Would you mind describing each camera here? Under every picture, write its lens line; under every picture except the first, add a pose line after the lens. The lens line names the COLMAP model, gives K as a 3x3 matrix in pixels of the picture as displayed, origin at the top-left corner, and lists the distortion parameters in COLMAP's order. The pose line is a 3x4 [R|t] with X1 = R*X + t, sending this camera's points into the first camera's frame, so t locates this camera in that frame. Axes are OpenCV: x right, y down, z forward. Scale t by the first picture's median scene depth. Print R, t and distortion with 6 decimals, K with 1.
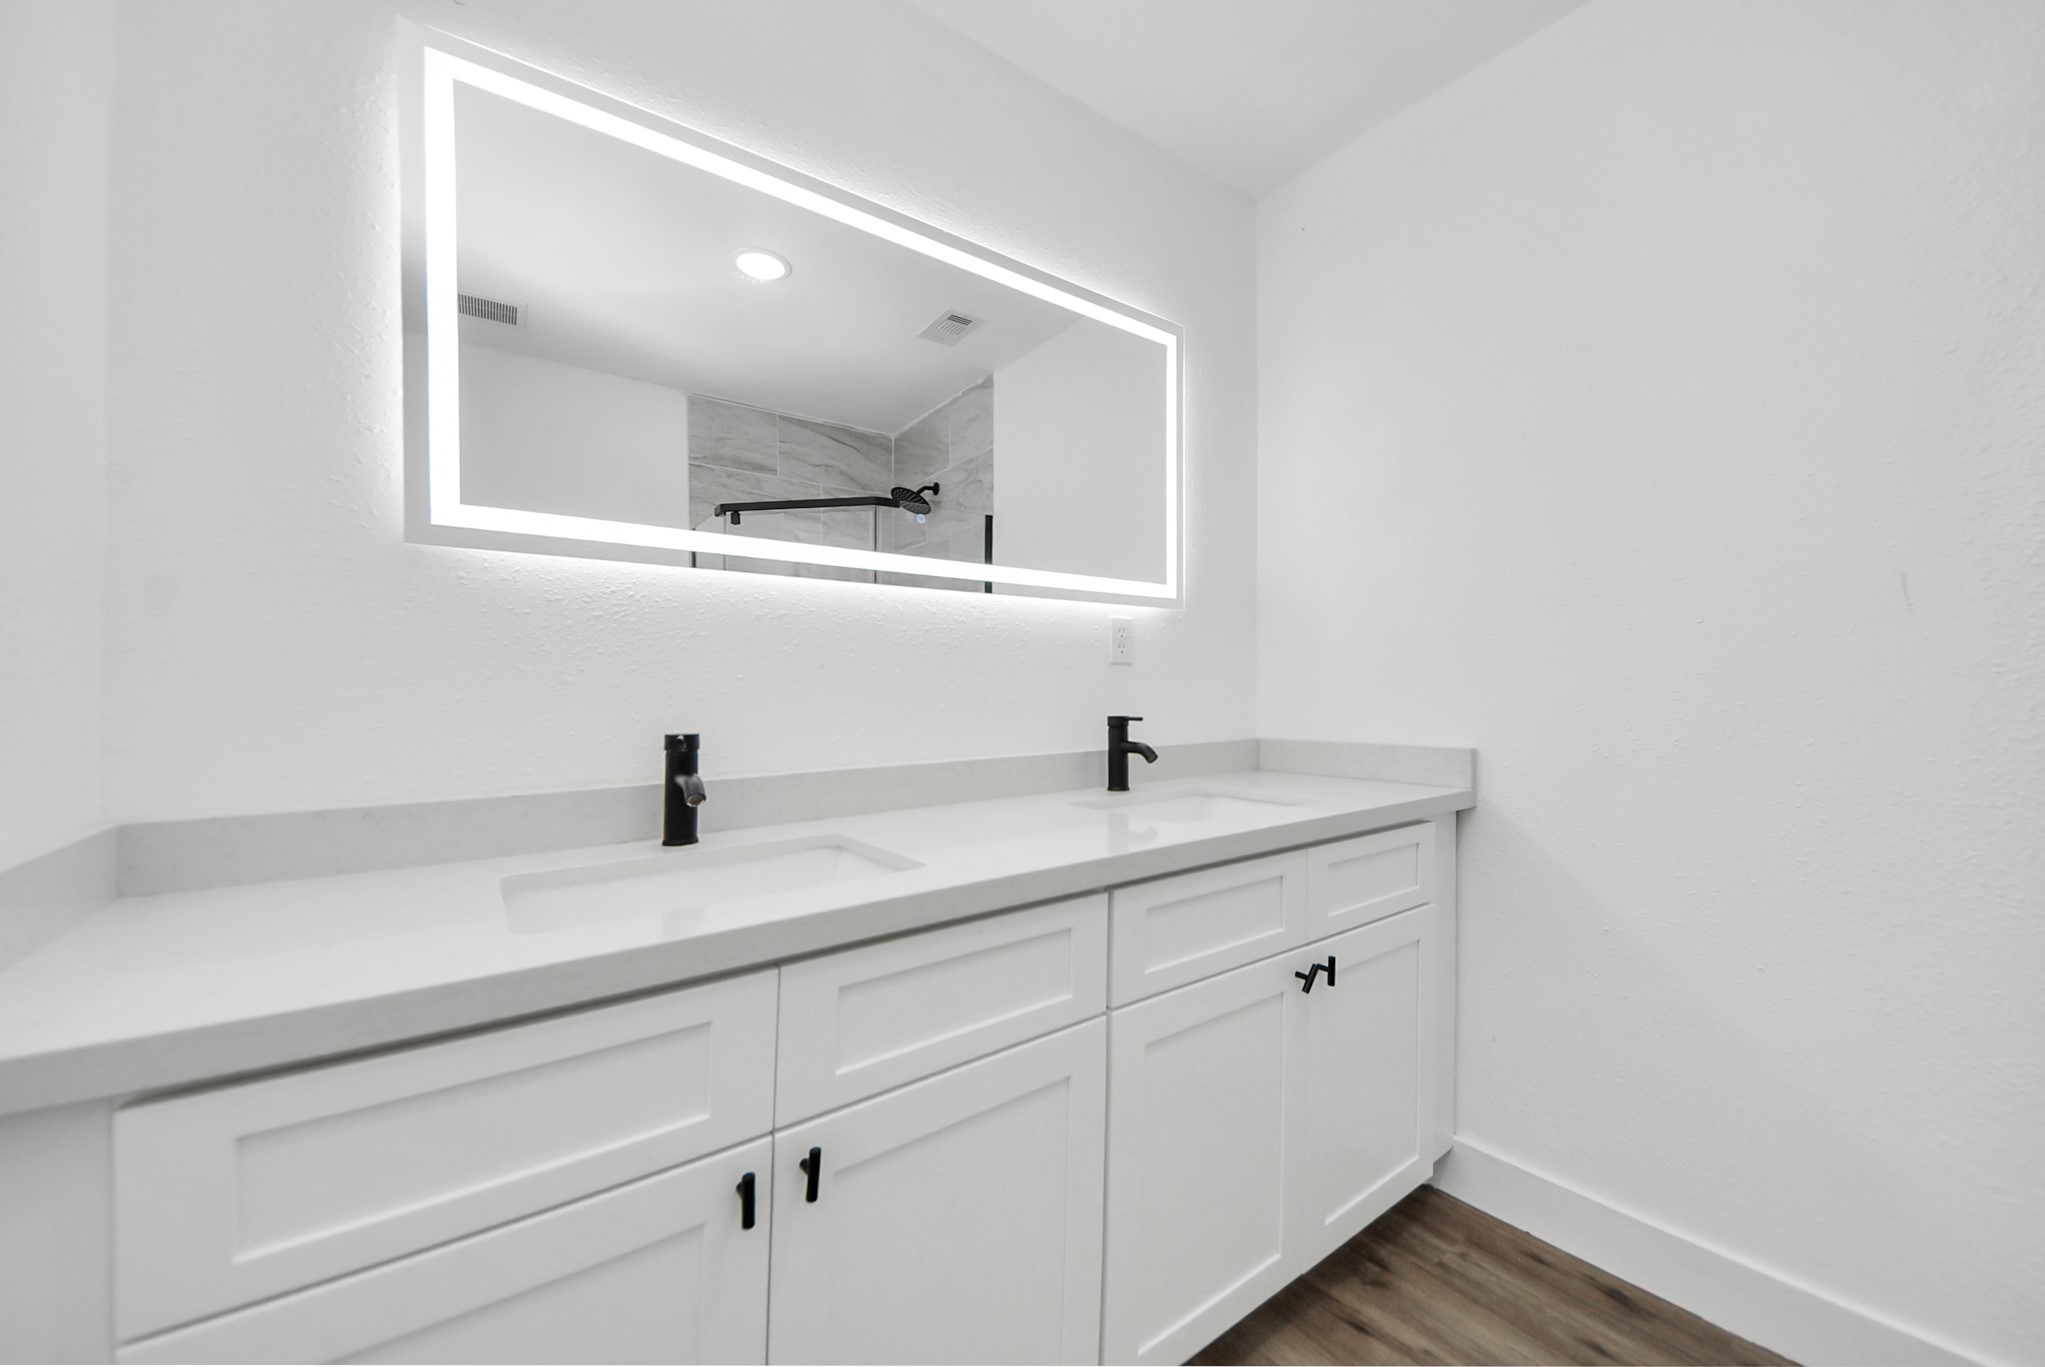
lens RADIAL K [[739.5, 0, 1021.6], [0, 739.5, 685.5], [0, 0, 1]] dist [0.048067, -0.022606]
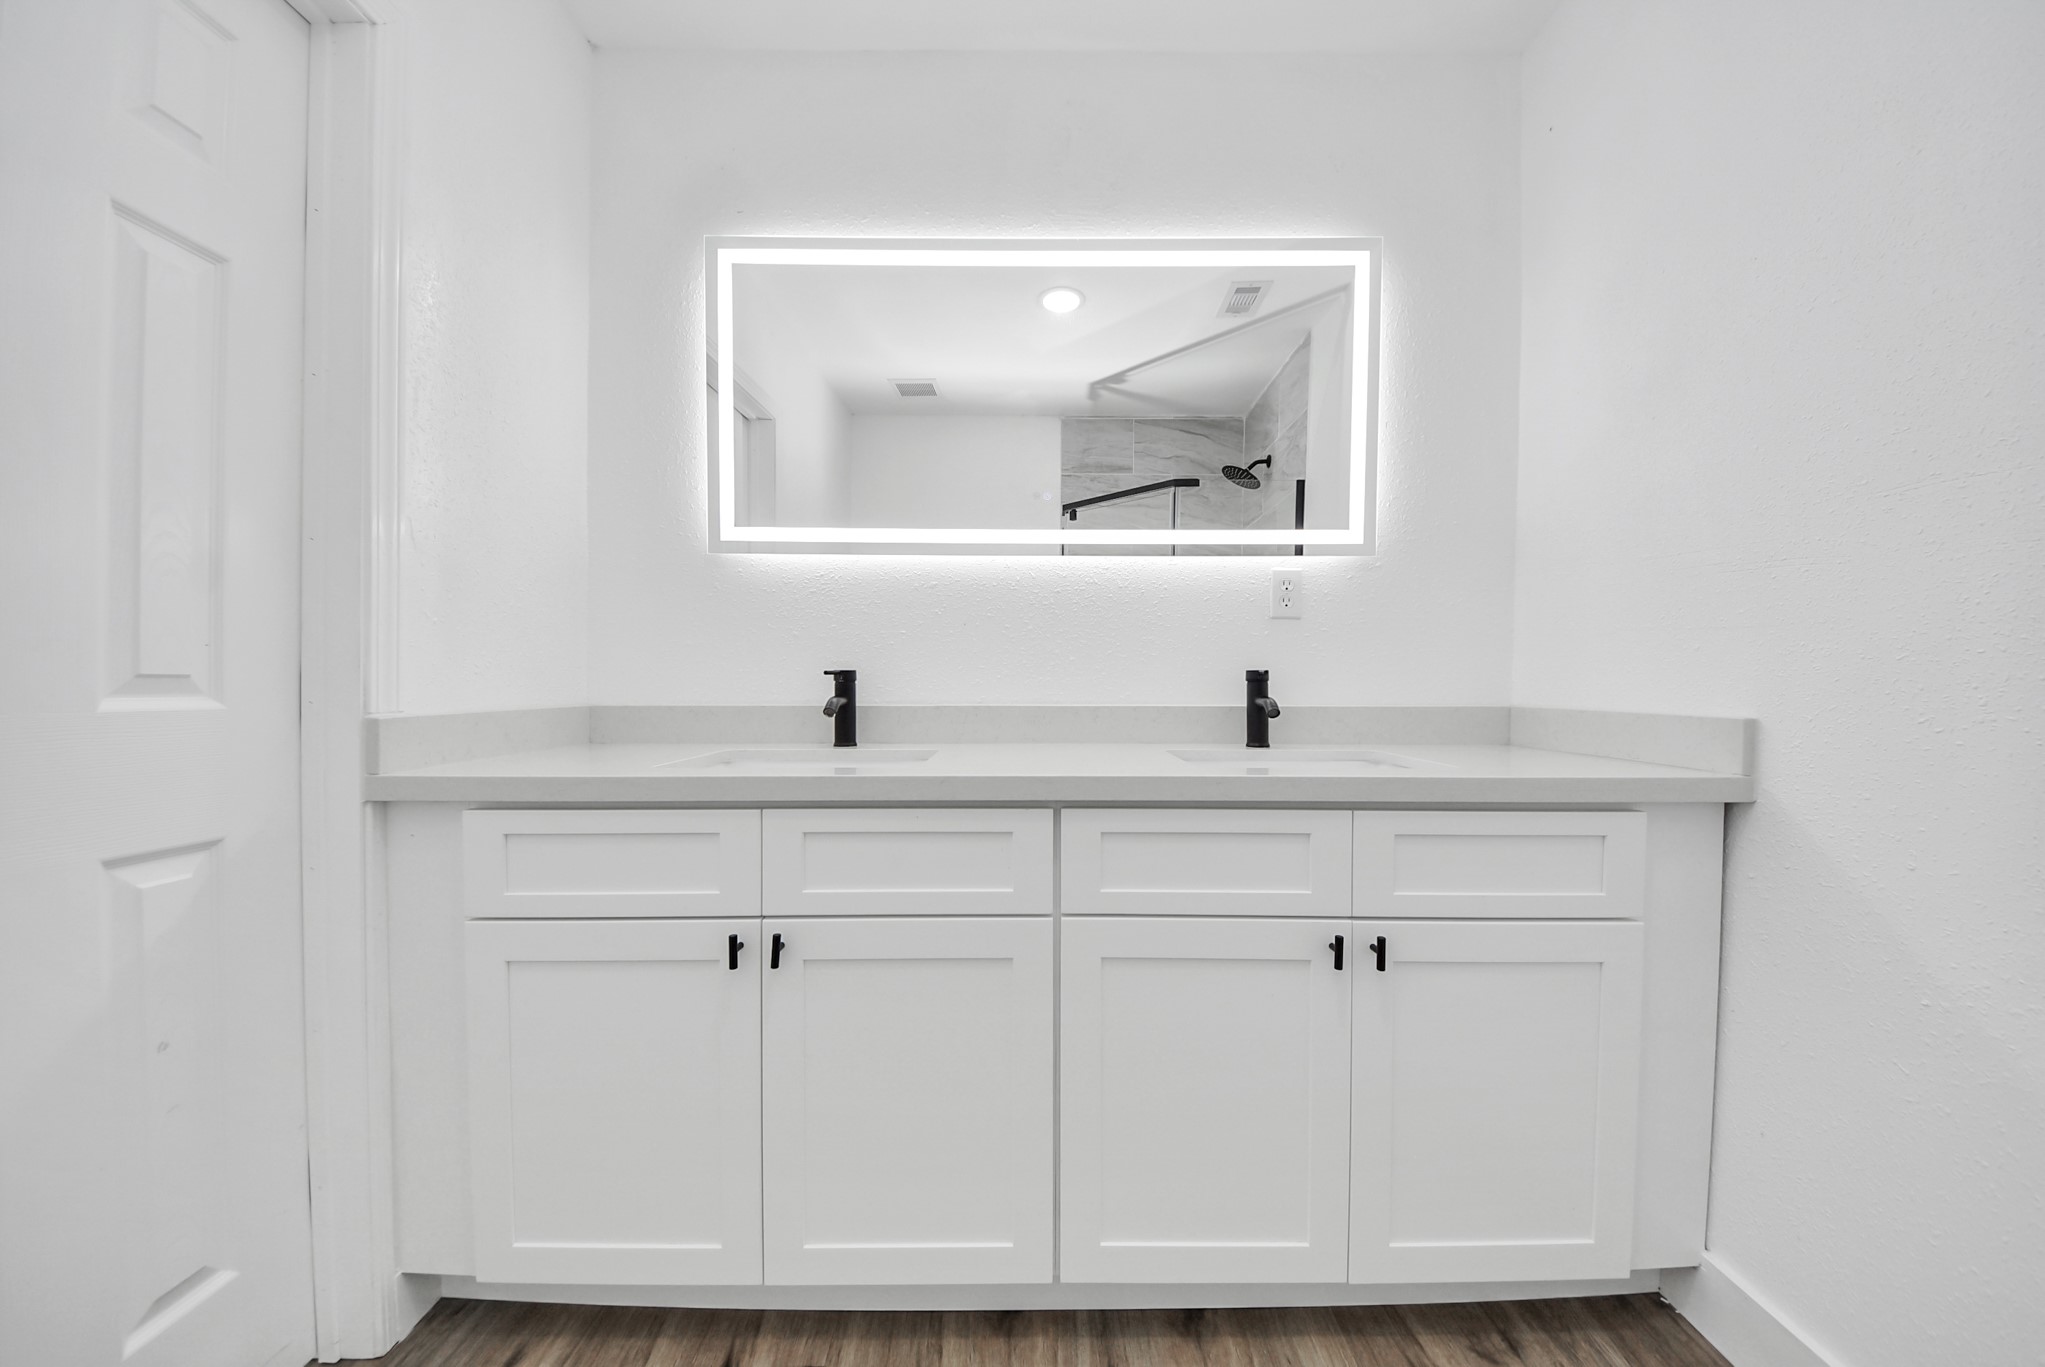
lens RADIAL K [[699.5, 0, 1038.0], [0, 699.5, 676.5], [0, 0, 1]] dist [0.043673, -0.017985]
pose [[0.816278, 0.013555, -0.577500, 0.380924], [-0.005949, 0.999869, 0.015060, 0.032924], [0.577628, -0.008857, 0.816252, 0.066328]]
